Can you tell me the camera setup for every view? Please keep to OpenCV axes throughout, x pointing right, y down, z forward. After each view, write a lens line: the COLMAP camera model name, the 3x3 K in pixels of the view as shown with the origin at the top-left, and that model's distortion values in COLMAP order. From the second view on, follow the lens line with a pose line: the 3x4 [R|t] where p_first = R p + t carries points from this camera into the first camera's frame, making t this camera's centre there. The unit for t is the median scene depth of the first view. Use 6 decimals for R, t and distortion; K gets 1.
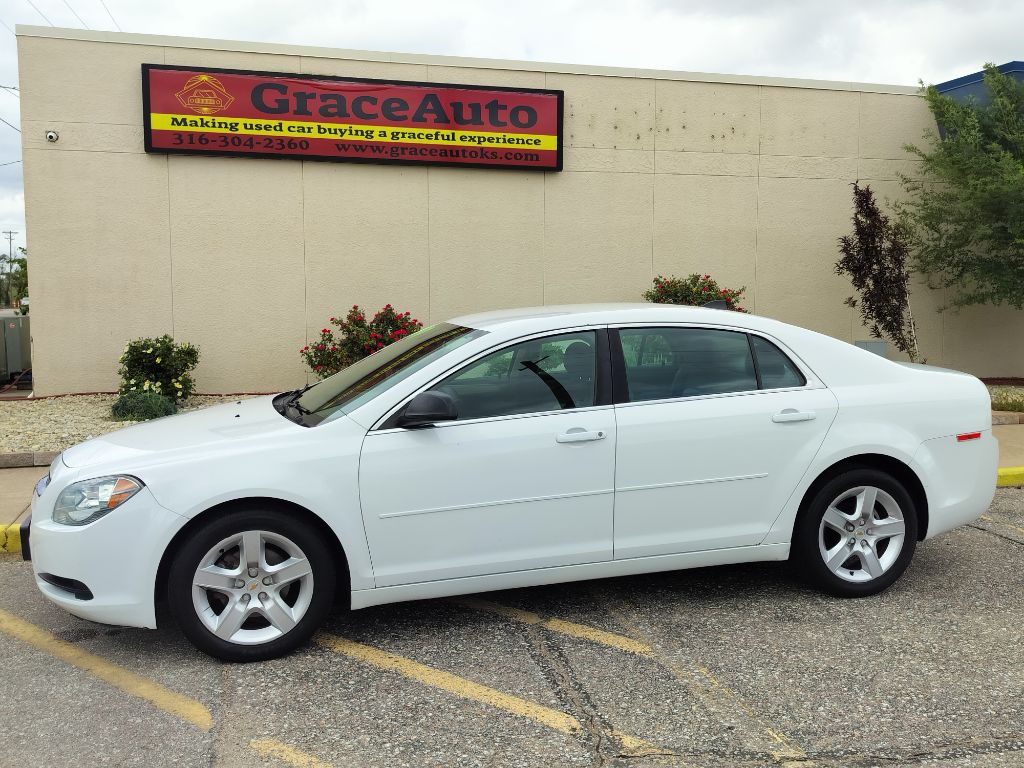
lens RADIAL K [[958.2, 0, 516.8], [0, 958.2, 385.4], [0, 0, 1]] dist [0.103430, -0.173595]
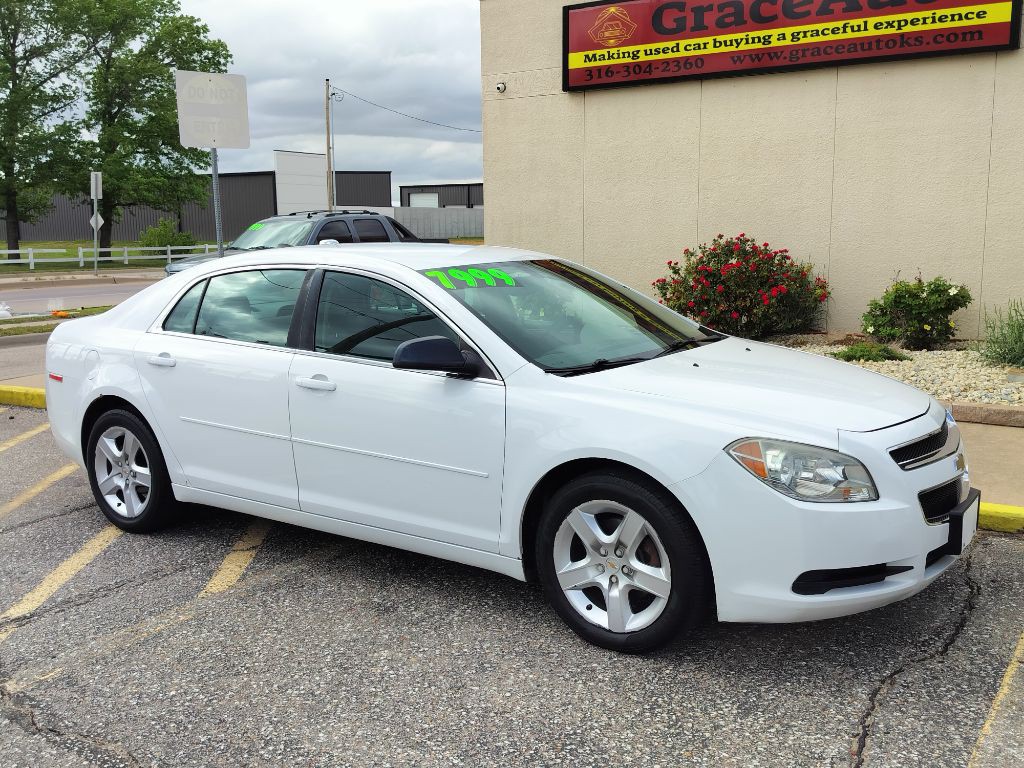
lens RADIAL K [[994.9, 0, 509.3], [0, 994.9, 387.3], [0, 0, 1]] dist [0.088923, -0.146560]
pose [[0.672899, 0.107687, -0.731854, 0.408602], [-0.052050, 0.993788, 0.098371, -0.021674], [0.737901, -0.028101, 0.674323, 0.196977]]
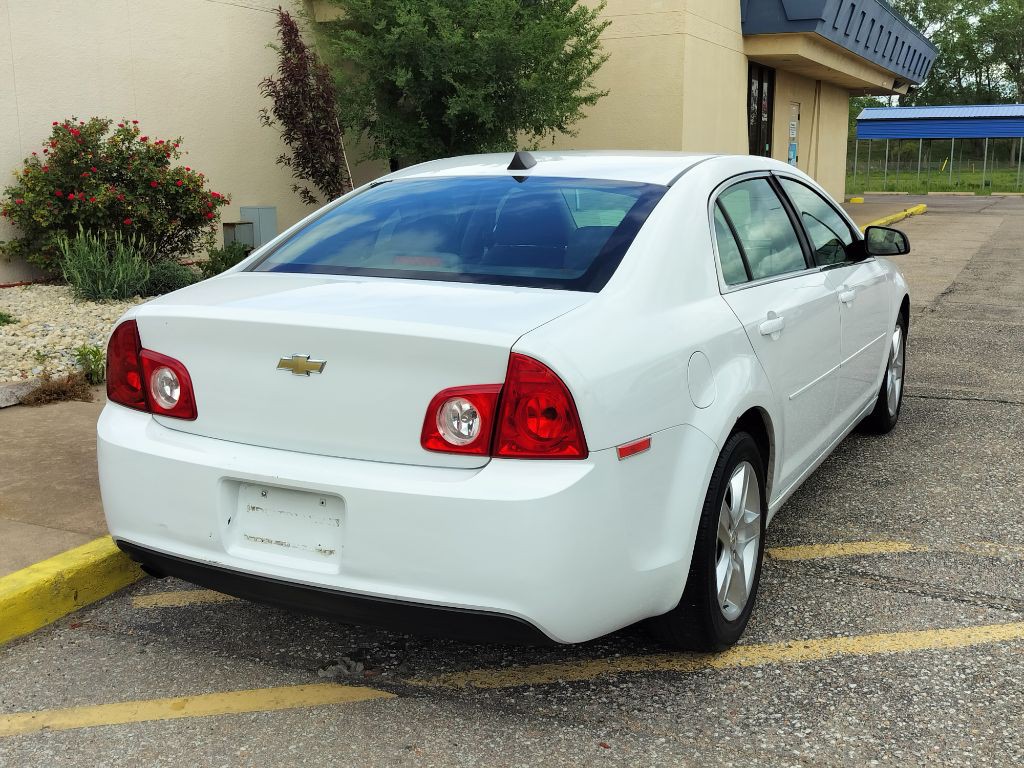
lens RADIAL K [[1146.2, 0, 510.8], [0, 1146.2, 388.7], [0, 0, 1]] dist [0.134499, -0.276274]
pose [[0.634609, -0.156852, 0.756748, -0.325809], [0.077562, 0.987170, 0.139569, -0.015355], [-0.768931, -0.029877, 0.638633, 0.228938]]
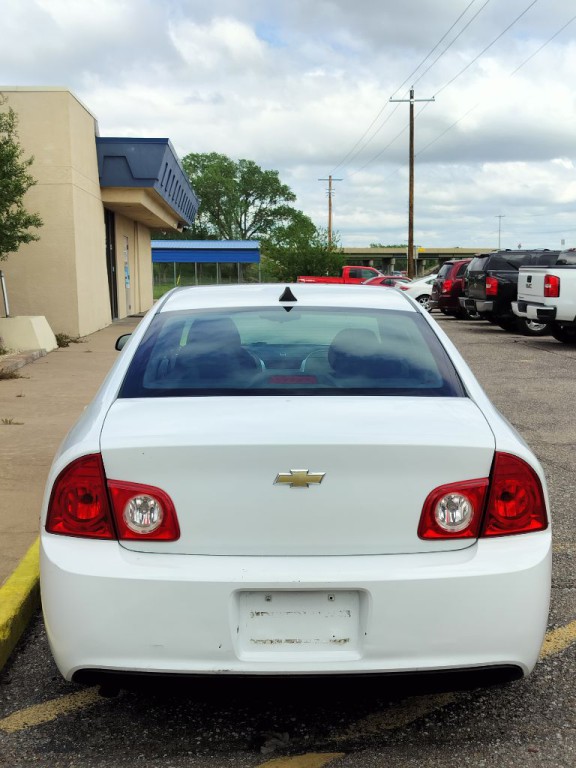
lens RADIAL K [[845.3, 0, 287.0], [0, 845.3, 382.2], [0, 0, 1]] dist [0.117654, -0.220681]
pose [[0.191825, -0.130106, 0.972767, -0.369243], [0.093180, 0.989111, 0.113918, -0.038447], [-0.976996, 0.068791, 0.201859, 0.391128]]
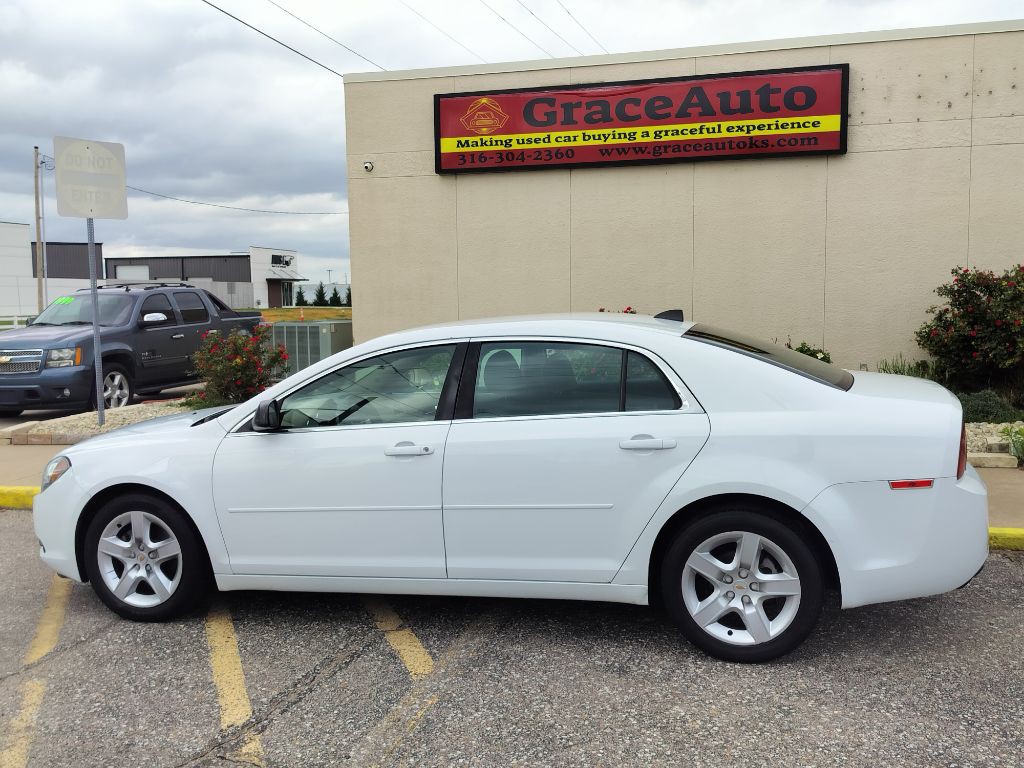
lens RADIAL K [[968.6, 0, 511.1], [0, 968.6, 384.4], [0, 0, 1]] dist [0.092664, -0.155709]
pose [[0.861848, 0.032470, -0.506126, 0.263675], [-0.030394, 0.999462, 0.012364, -0.012496], [0.506255, 0.004727, 0.862371, 0.070740]]
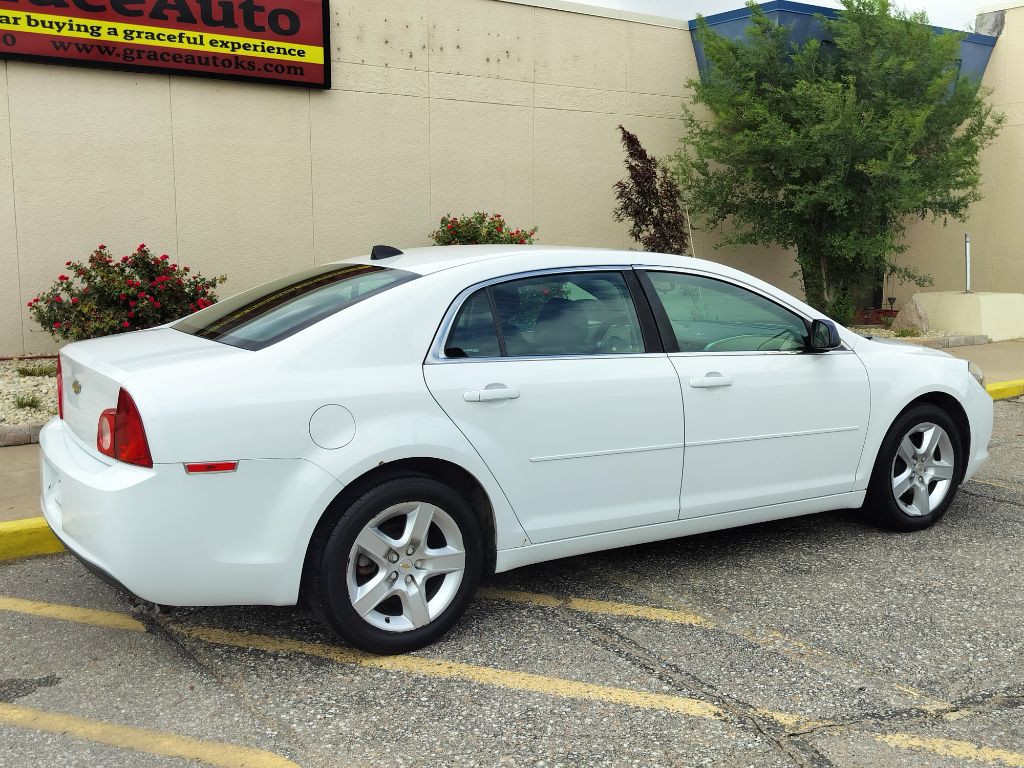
lens RADIAL K [[1056.0, 0, 508.1], [0, 1056.0, 386.2], [0, 0, 1]] dist [0.094420, -0.158811]
pose [[0.944069, -0.045494, 0.326595, -0.135922], [0.029801, 0.998155, 0.052897, -0.003347], [-0.328399, -0.040206, 0.943683, 0.041096]]
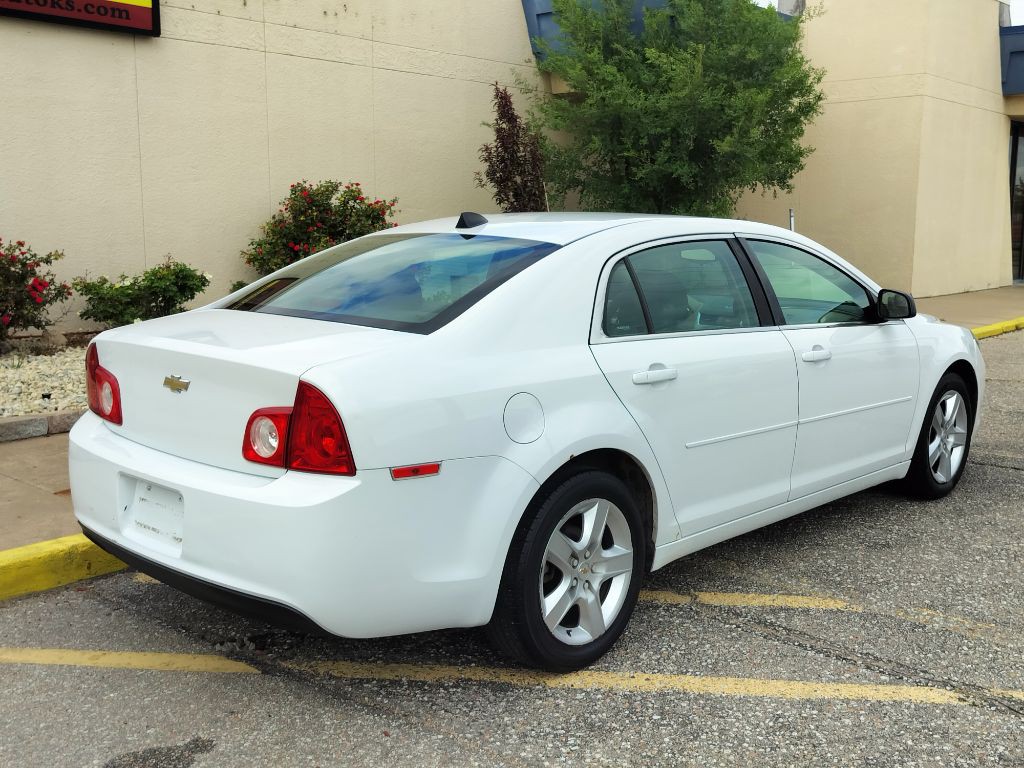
lens RADIAL K [[1101.1, 0, 507.4], [0, 1101.1, 385.7], [0, 0, 1]] dist [0.095839, -0.169144]
pose [[0.828122, -0.082670, 0.554419, -0.250984], [0.047183, 0.995835, 0.078013, -0.007183], [-0.558559, -0.038445, 0.828573, 0.126276]]
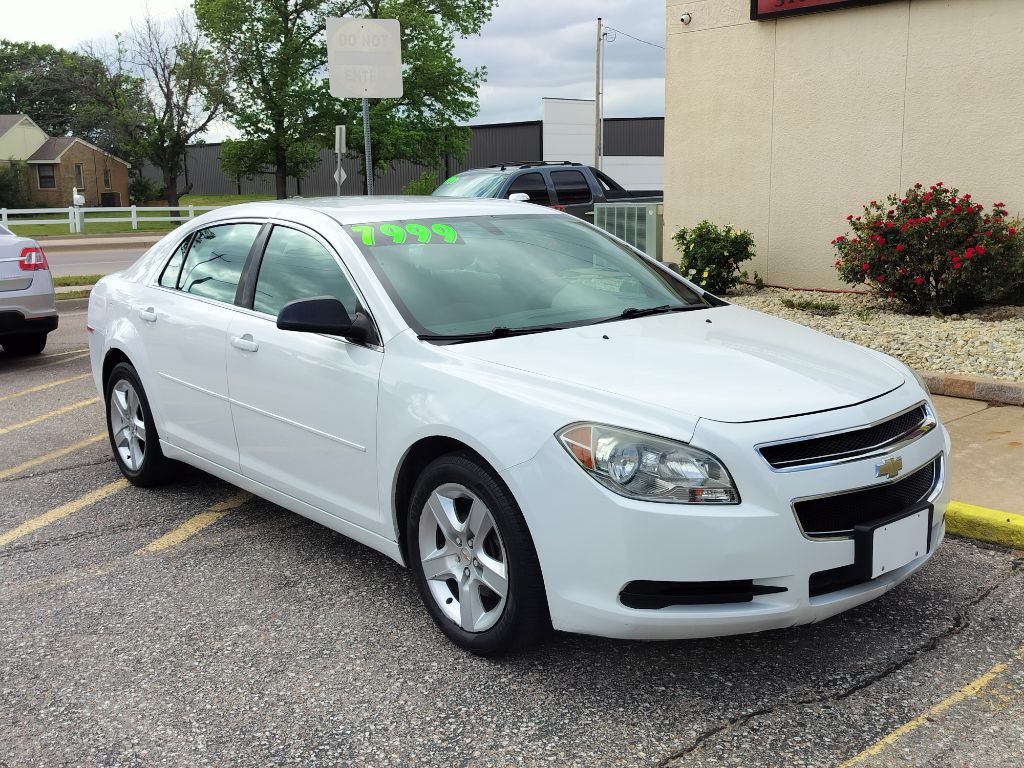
lens RADIAL K [[1079.1, 0, 512.3], [0, 1079.1, 385.6], [0, 0, 1]] dist [0.112311, -0.207975]
pose [[0.449971, 0.154493, -0.879578, 0.475403], [-0.061504, 0.987945, 0.142063, -0.028690], [0.890923, -0.009826, 0.454049, 0.308409]]
